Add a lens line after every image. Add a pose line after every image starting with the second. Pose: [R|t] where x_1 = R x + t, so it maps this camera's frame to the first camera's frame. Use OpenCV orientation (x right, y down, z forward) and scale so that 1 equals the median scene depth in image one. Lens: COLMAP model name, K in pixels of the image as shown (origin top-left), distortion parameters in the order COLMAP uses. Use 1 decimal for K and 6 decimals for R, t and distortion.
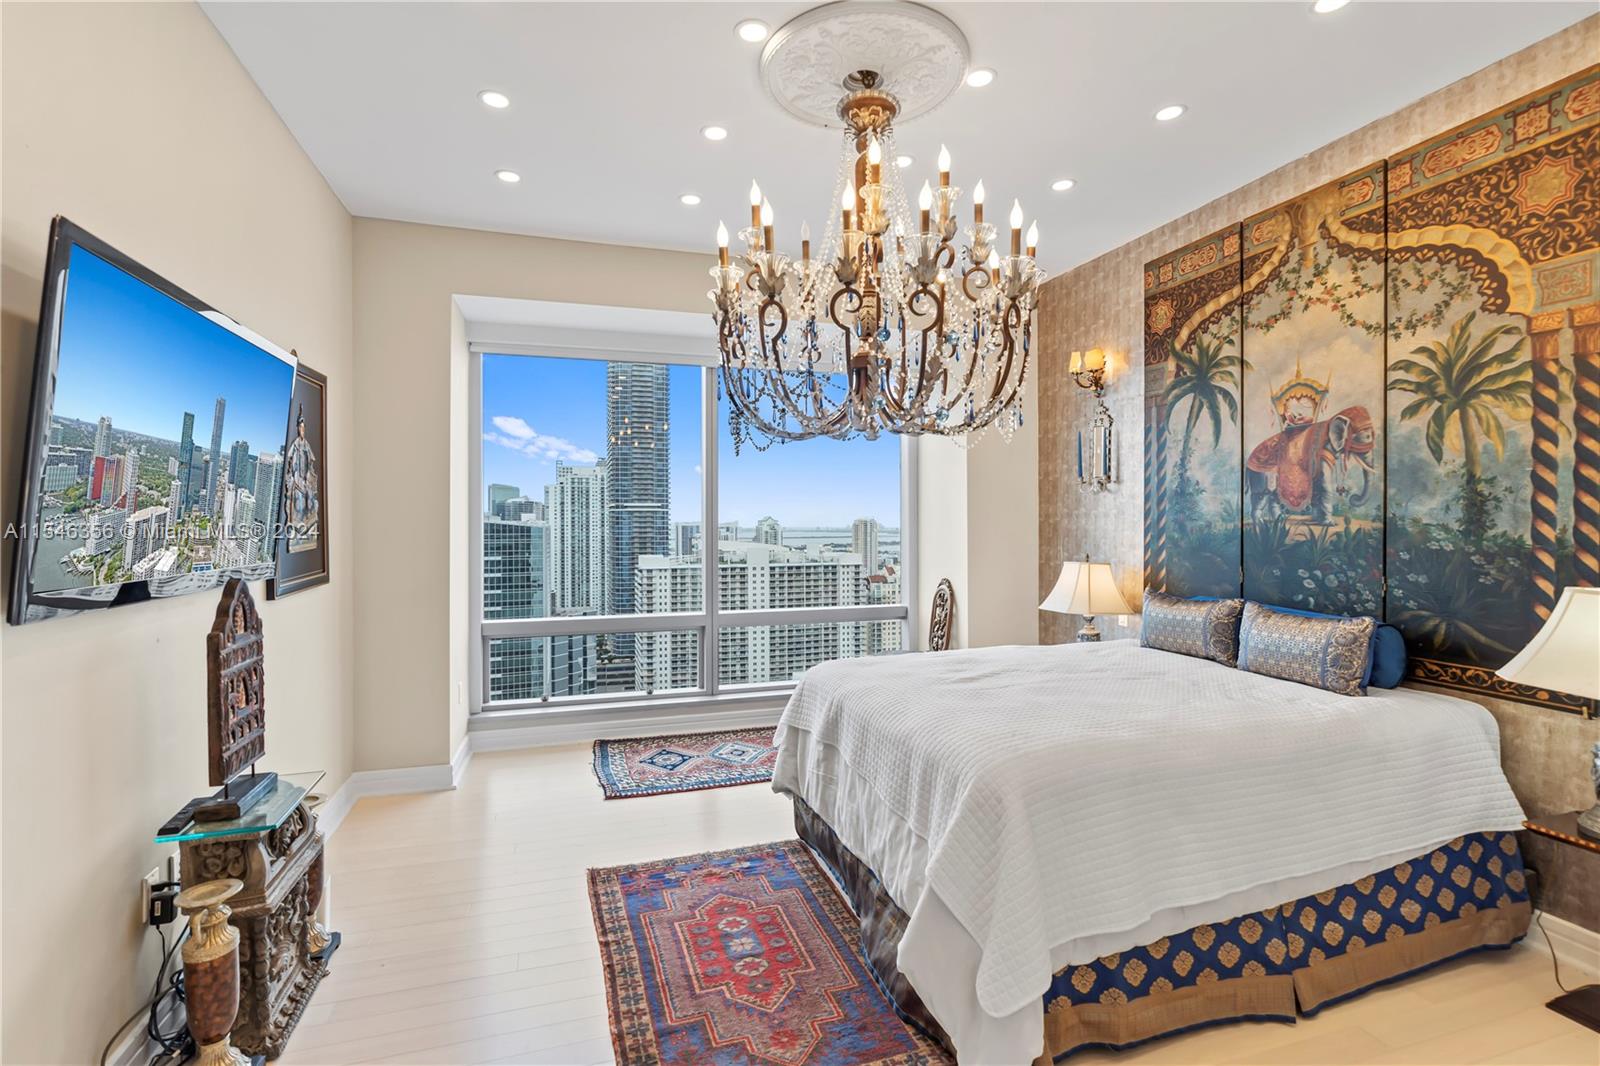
lens RADIAL K [[745.6, 0, 800.5], [0, 745.6, 523.0], [0, 0, 1]] dist [0.000213, 0.000698]
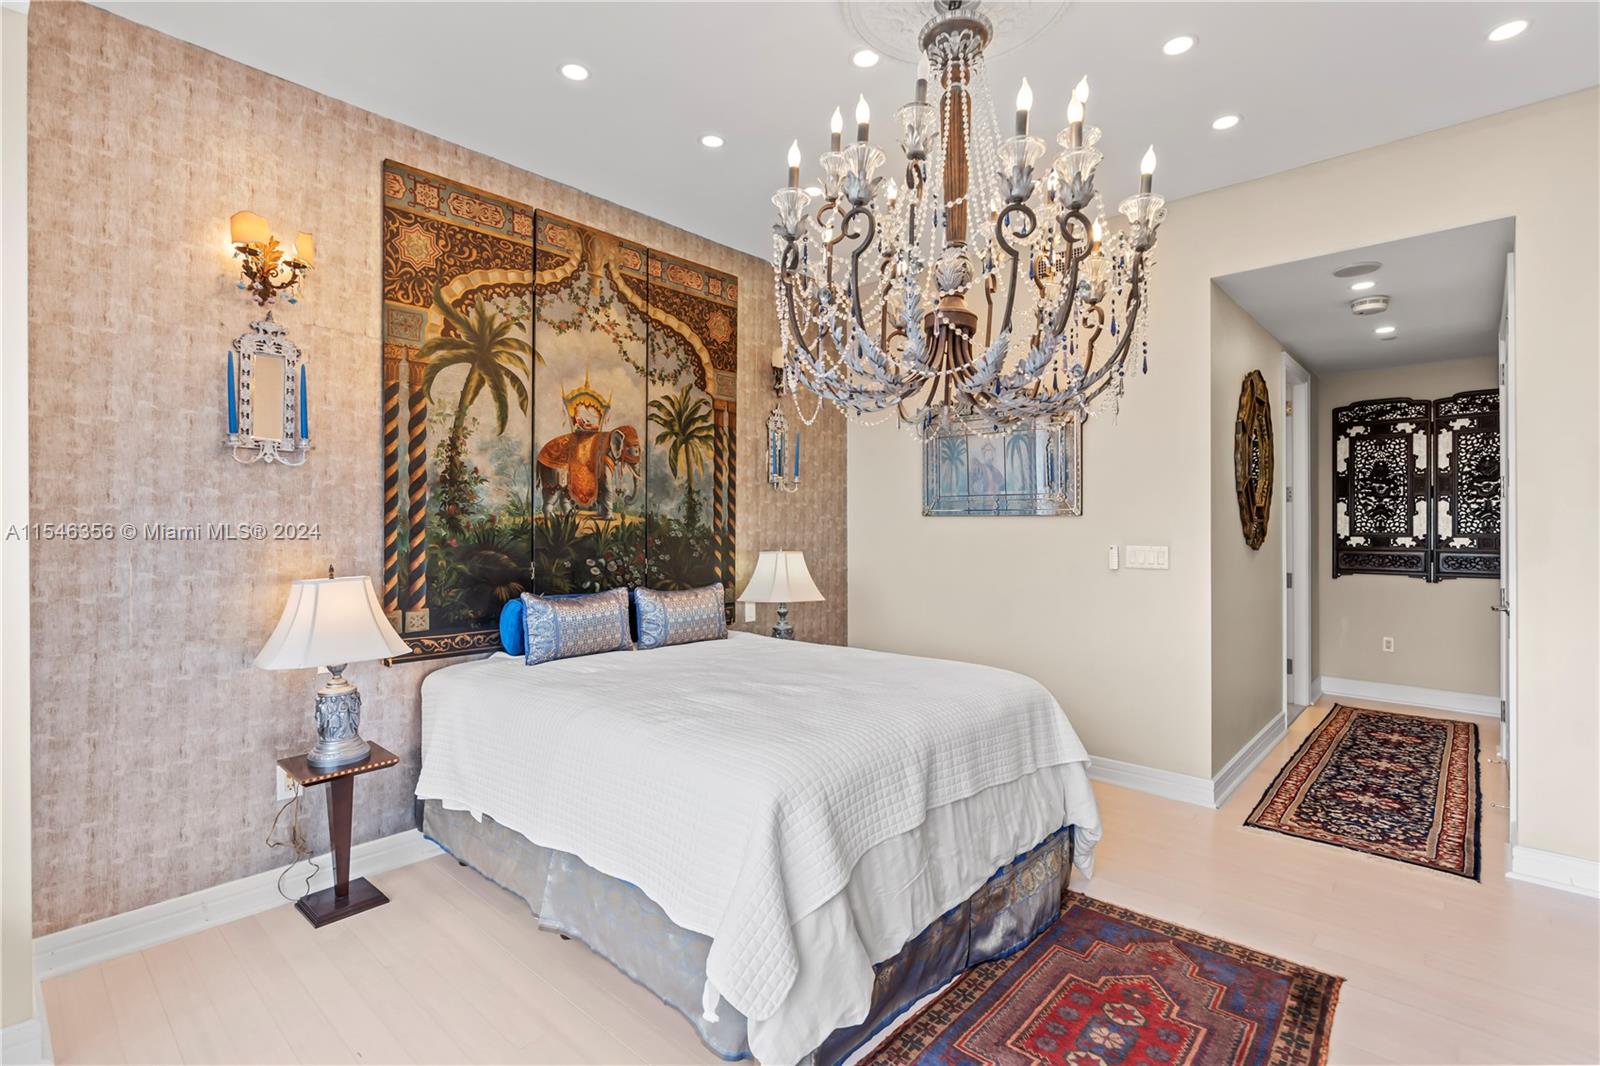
lens RADIAL K [[751.7, 0, 800.2], [0, 751.7, 525.6], [0, 0, 1]] dist [-0.002697, -0.000047]
pose [[-0.505403, 0.005389, 0.862867, -0.477134], [0.005355, 0.999981, -0.003109, 0.017260], [-0.862867, 0.003049, -0.505422, 1.327953]]
